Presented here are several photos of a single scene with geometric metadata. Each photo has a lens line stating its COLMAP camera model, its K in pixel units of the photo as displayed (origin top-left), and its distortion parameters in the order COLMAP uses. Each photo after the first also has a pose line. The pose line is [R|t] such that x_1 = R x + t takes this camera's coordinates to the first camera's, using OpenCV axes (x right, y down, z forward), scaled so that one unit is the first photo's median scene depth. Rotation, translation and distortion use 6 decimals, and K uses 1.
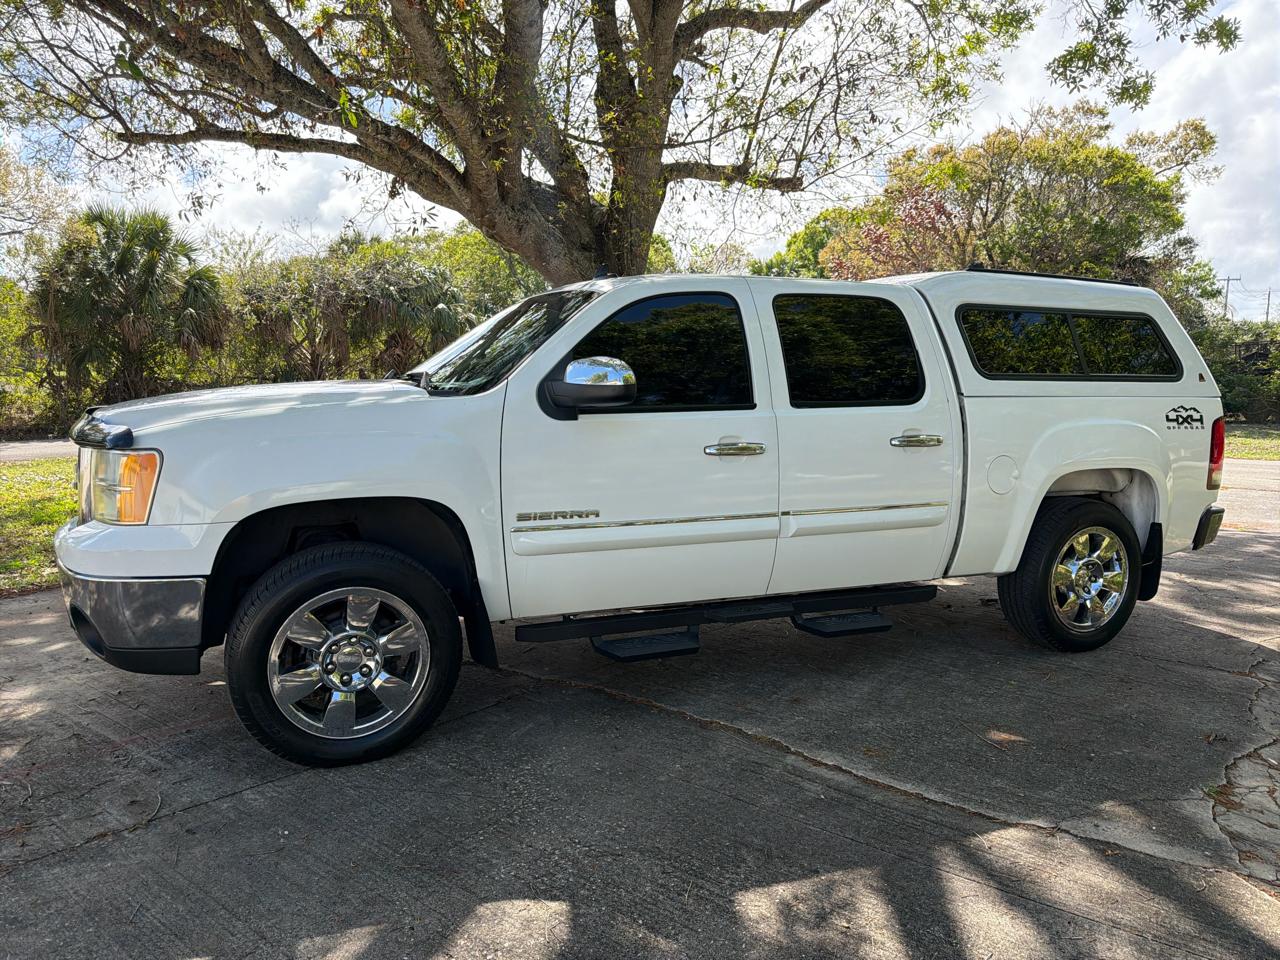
lens RADIAL K [[885.5, 0, 640.0], [0, 885.5, 480.0], [0, 0, 1]] dist [0.019467, -0.023689]
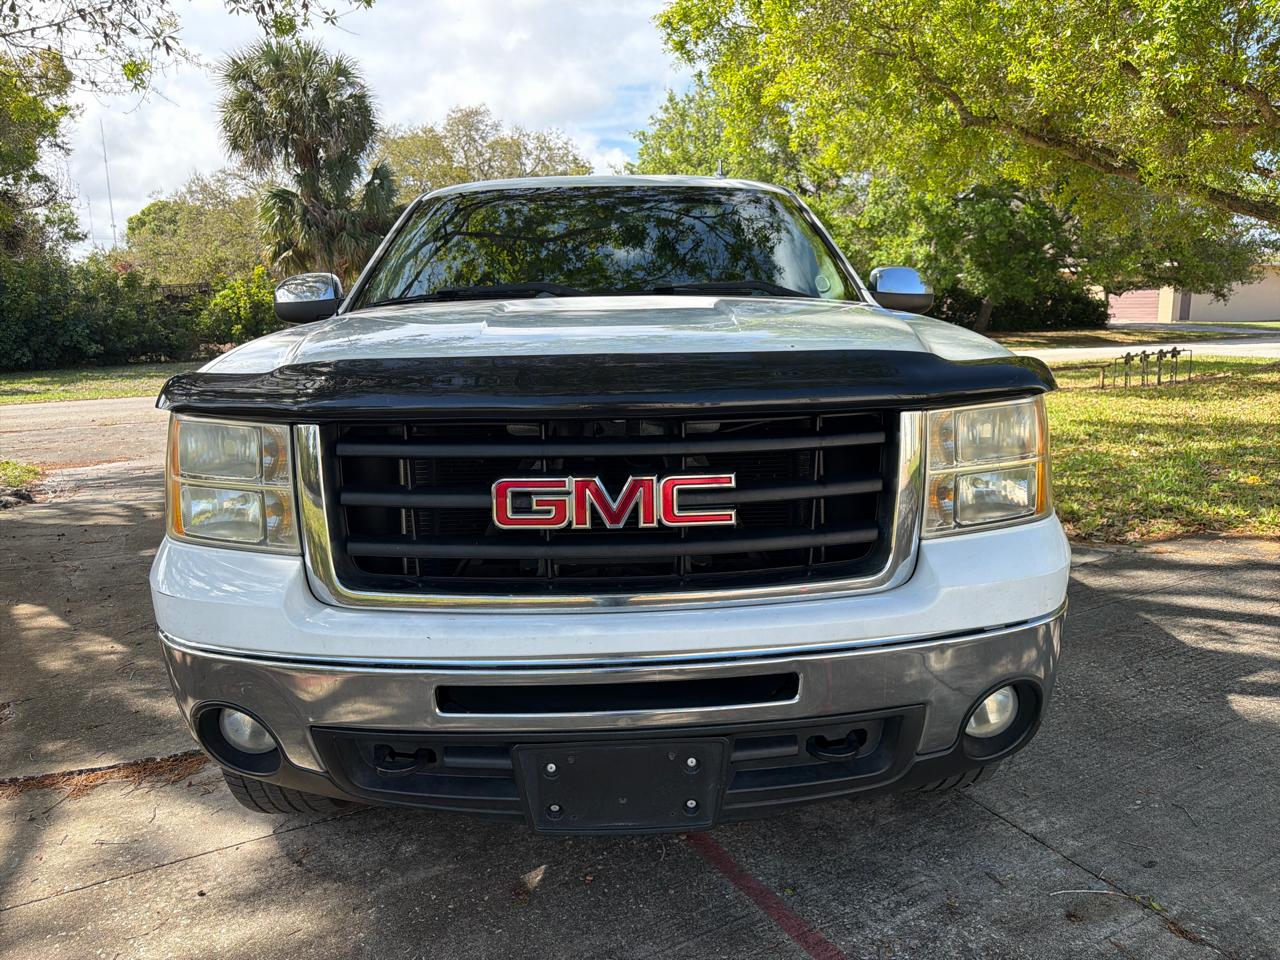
lens RADIAL K [[898.0, 0, 640.0], [0, 898.0, 480.0], [0, 0, 1]] dist [0.041854, -0.049682]
pose [[0.388555, -0.178205, 0.904029, -1.026606], [0.130275, 0.981889, 0.137560, -0.076504], [-0.912169, 0.064322, 0.404734, 0.820817]]
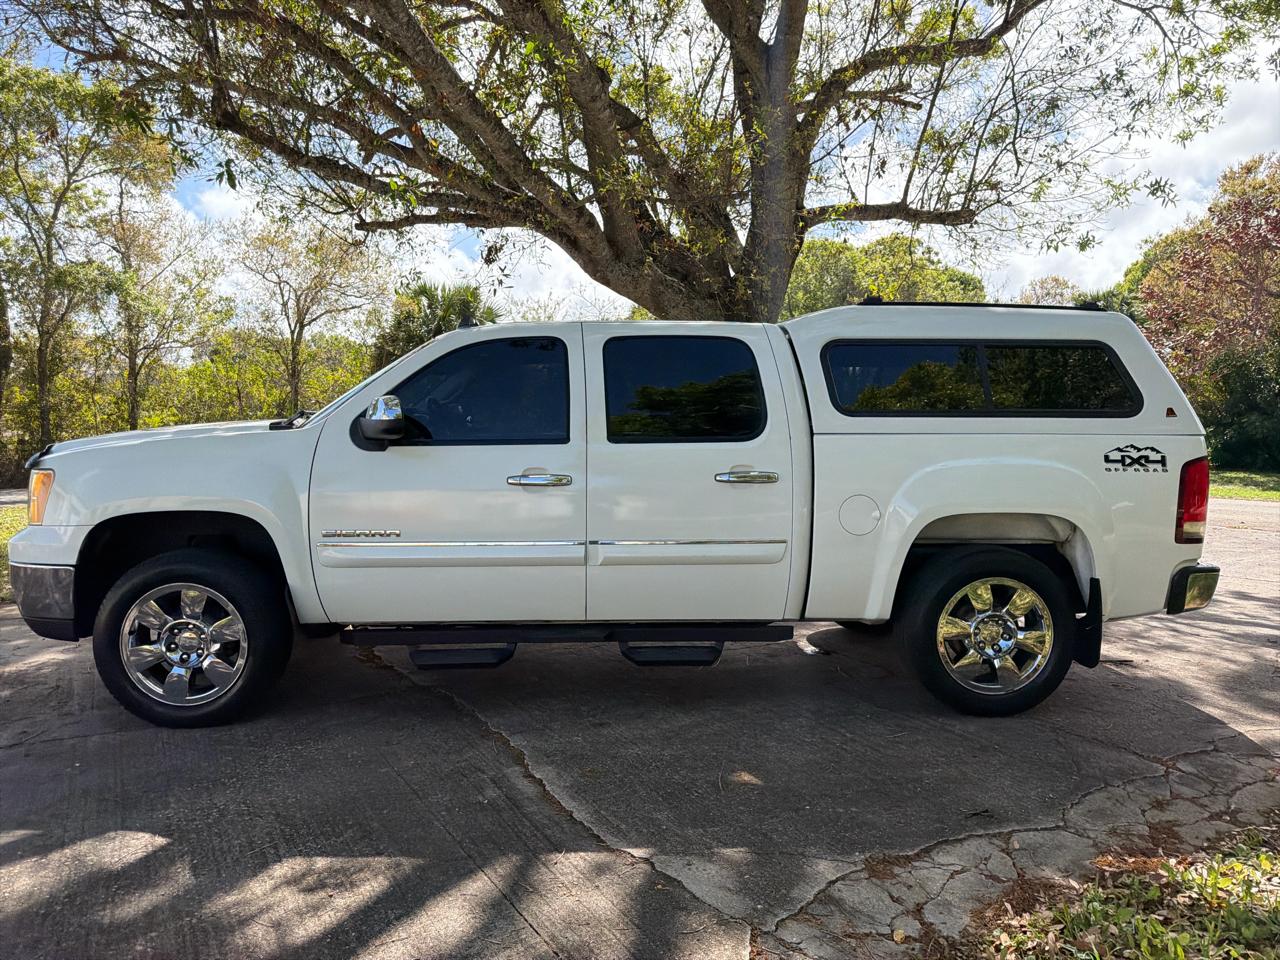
lens RADIAL K [[882.6, 0, 648.7], [0, 882.6, 482.9], [0, 0, 1]] dist [0.036583, -0.048884]
pose [[0.939758, 0.017805, -0.341377, 0.631180], [-0.034505, 0.998483, -0.042909, 0.009934], [0.340095, 0.052103, 0.938947, 0.034705]]
